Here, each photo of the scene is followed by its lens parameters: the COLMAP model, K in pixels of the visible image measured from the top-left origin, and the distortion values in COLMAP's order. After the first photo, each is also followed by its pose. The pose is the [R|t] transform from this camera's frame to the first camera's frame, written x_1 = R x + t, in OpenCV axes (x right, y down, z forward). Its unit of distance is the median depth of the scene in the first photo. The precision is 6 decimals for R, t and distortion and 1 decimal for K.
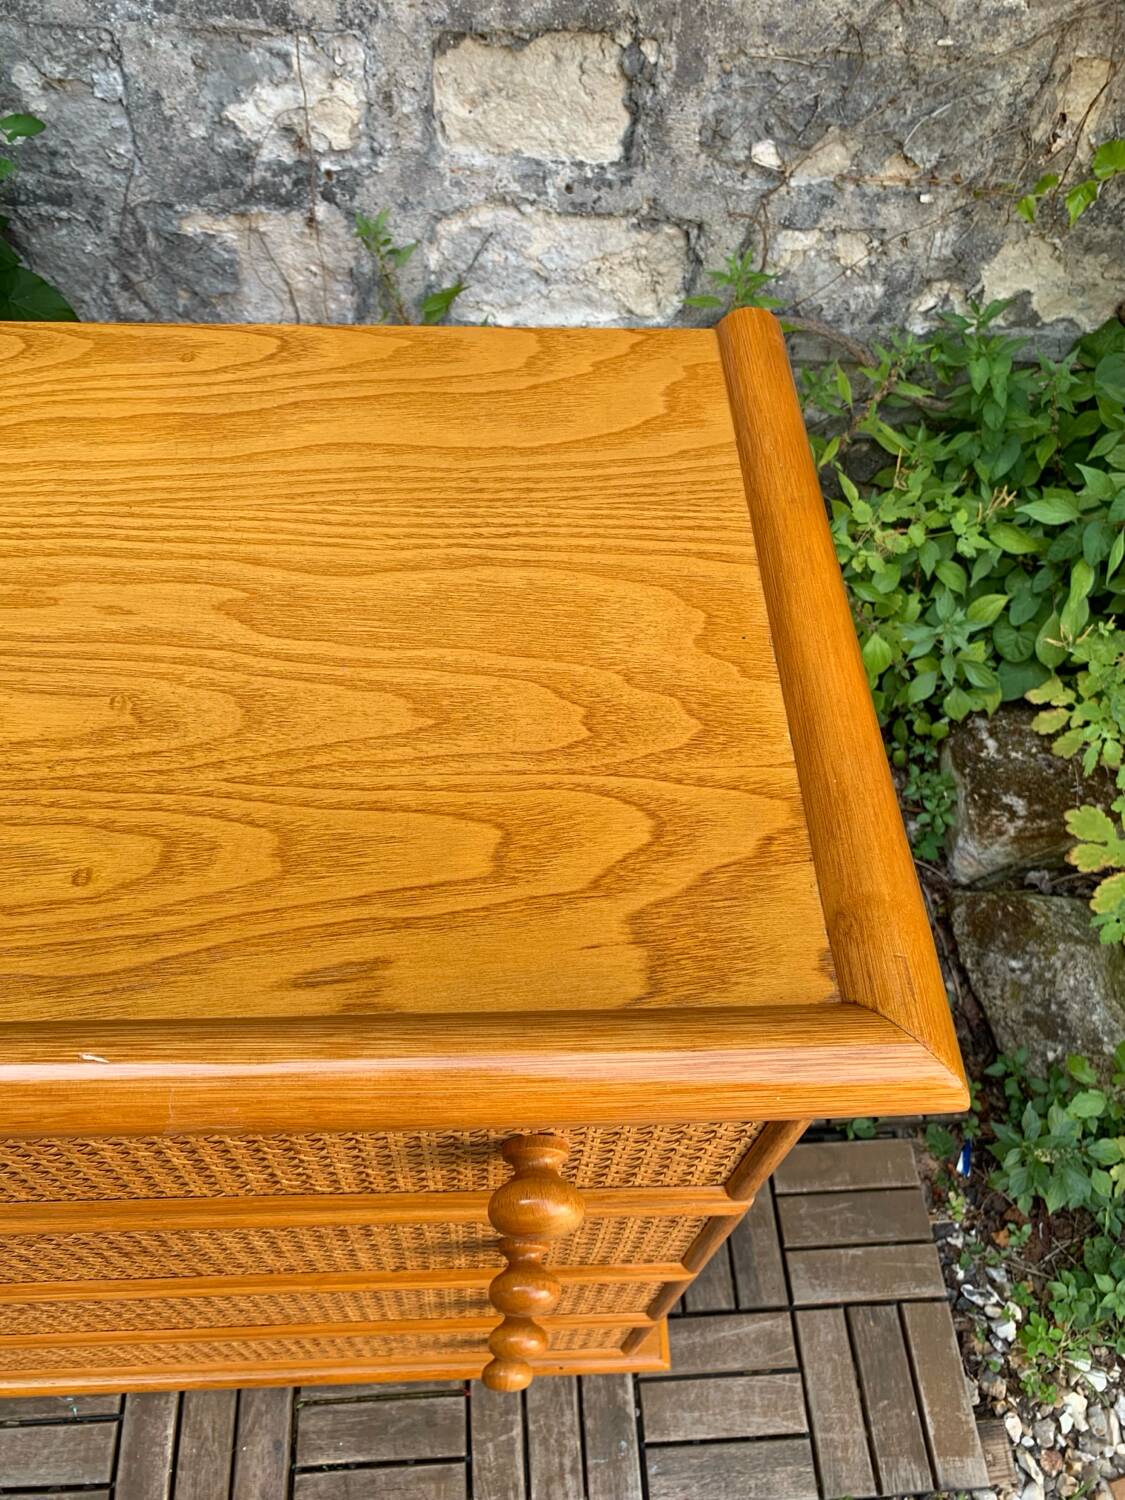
lens RADIAL K [[1154.8, 0, 556.1], [0, 1154.8, 728.0], [0, 0, 1]] dist [0.007359, -0.010915]
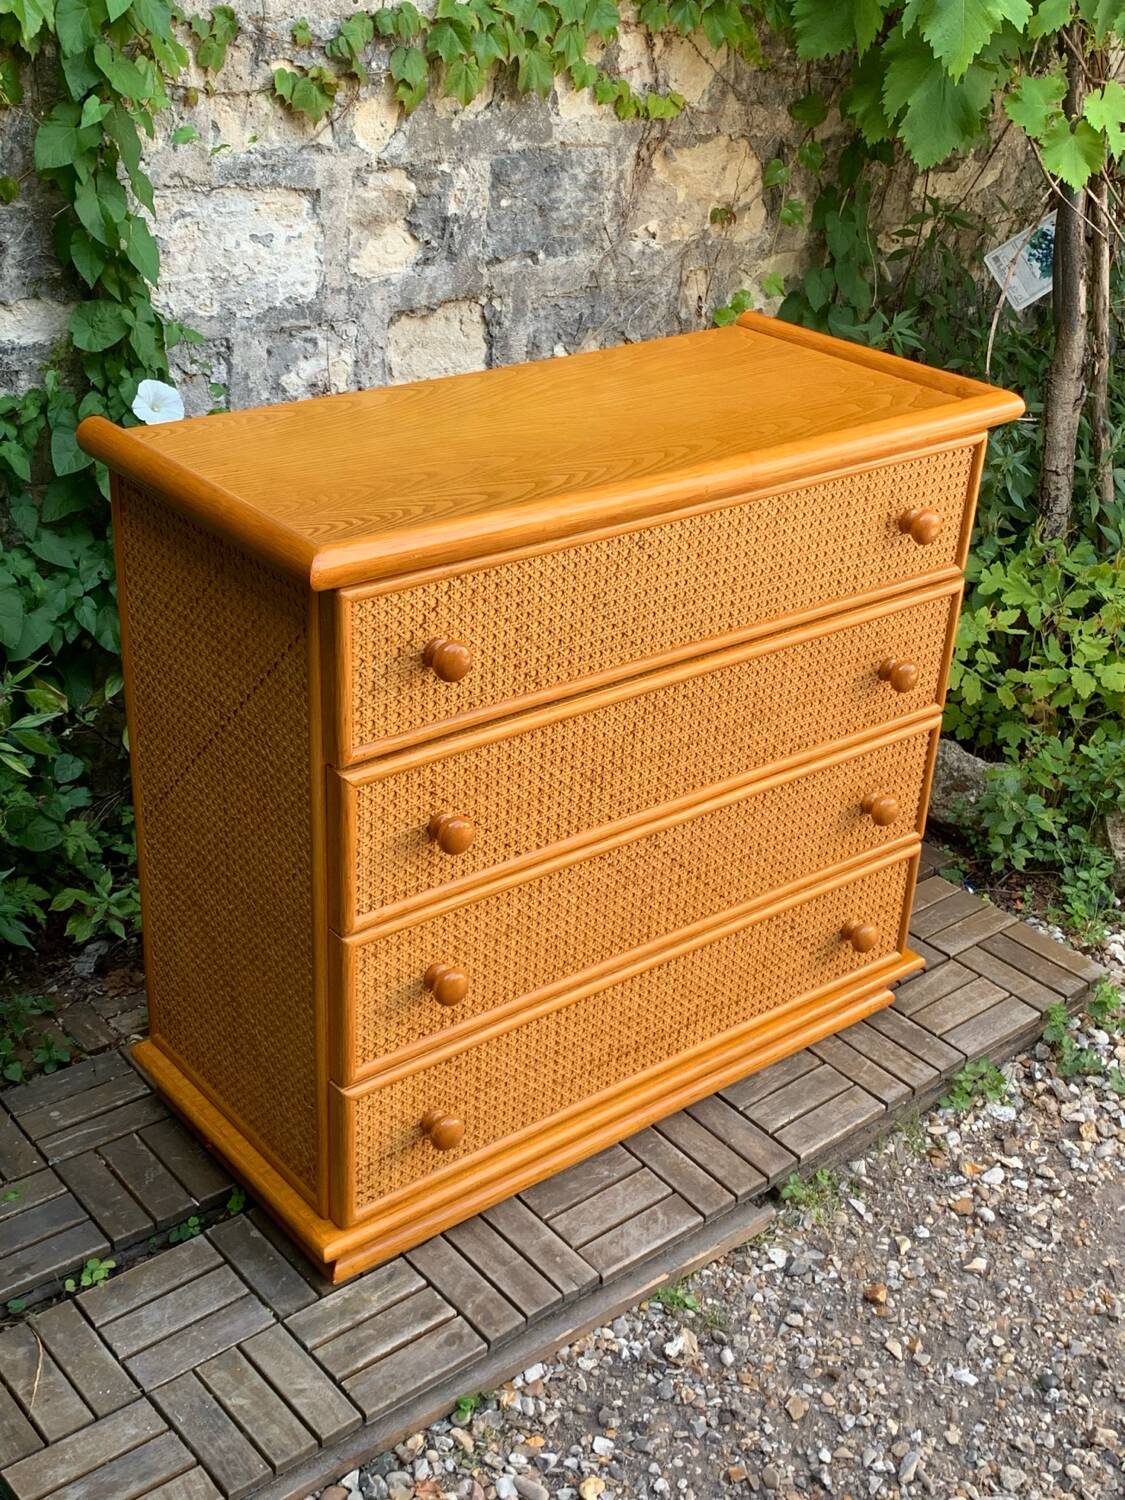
lens RADIAL K [[1811.2, 0, 568.5], [0, 1811.2, 751.4], [0, 0, 1]] dist [0.177774, -0.573634]
pose [[0.801439, -0.284002, 0.526344, -1.419644], [0.481949, 0.827800, -0.287180, 0.770365], [-0.354148, 0.483828, 0.800306, -0.855885]]
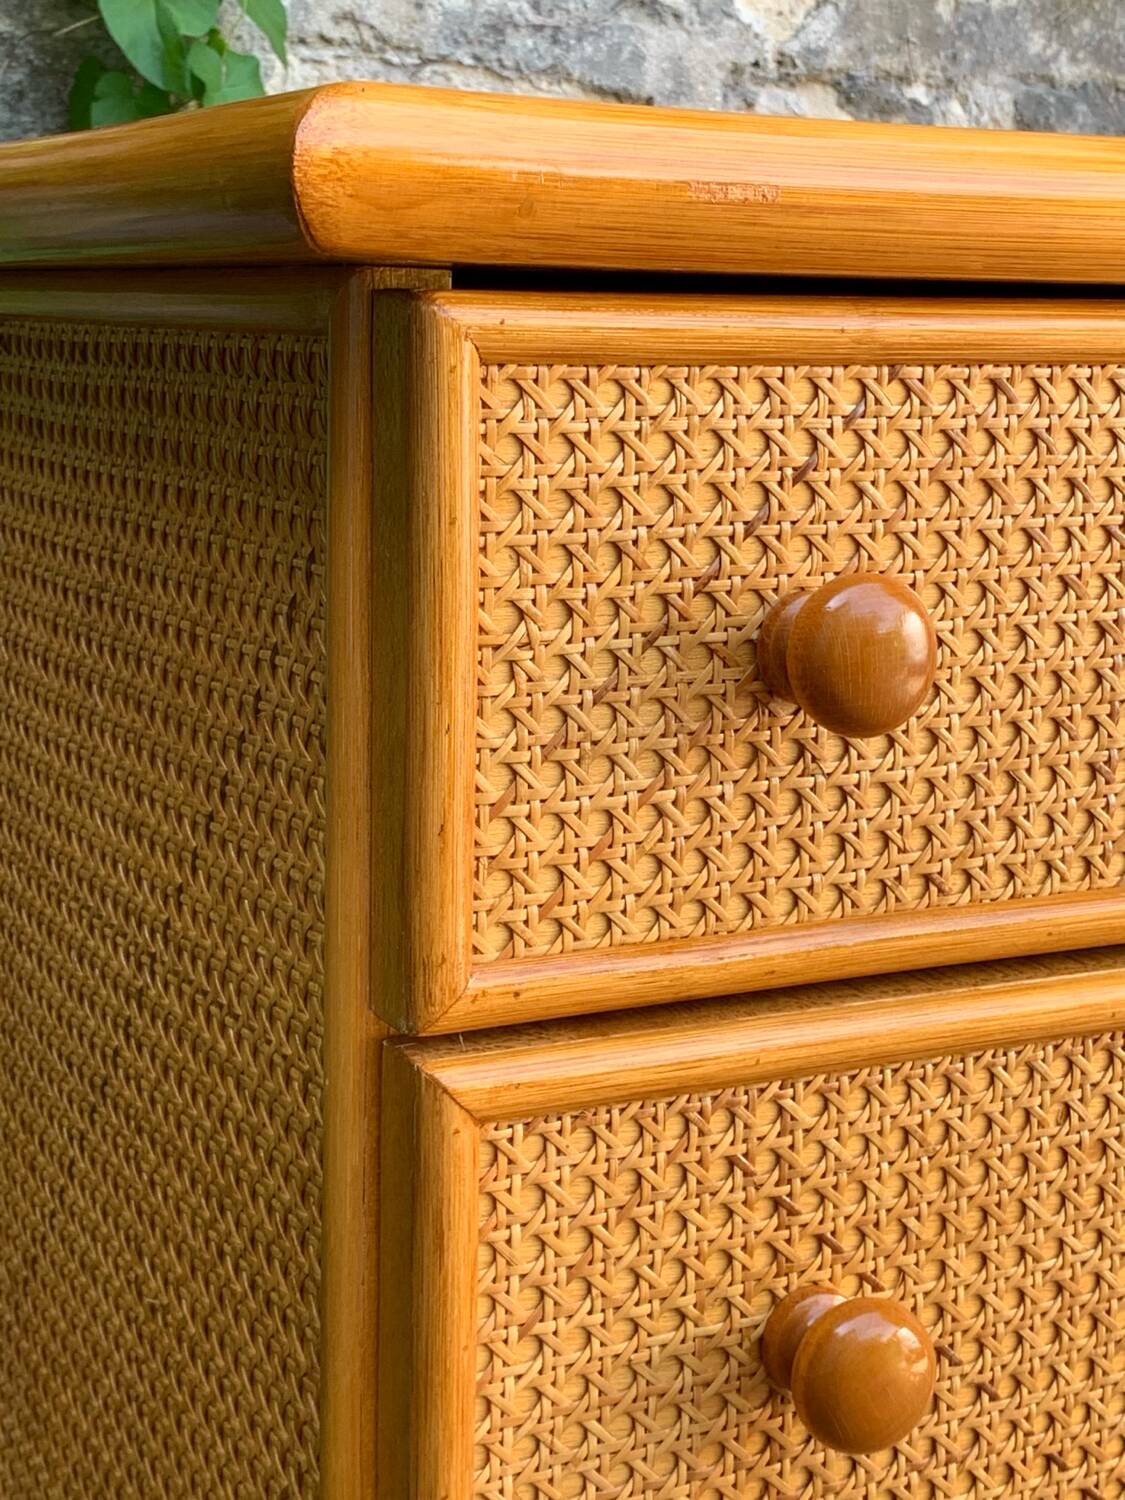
lens RADIAL K [[2481.7, 0, 560.6], [0, 2481.7, 713.4], [0, 0, 1]] dist [0.055516, 0.073063]
pose [[0.908676, -0.098139, 0.405803, -0.939399], [0.354055, 0.696228, -0.624428, 0.544751], [-0.221251, 0.711080, 0.667393, 0.059047]]
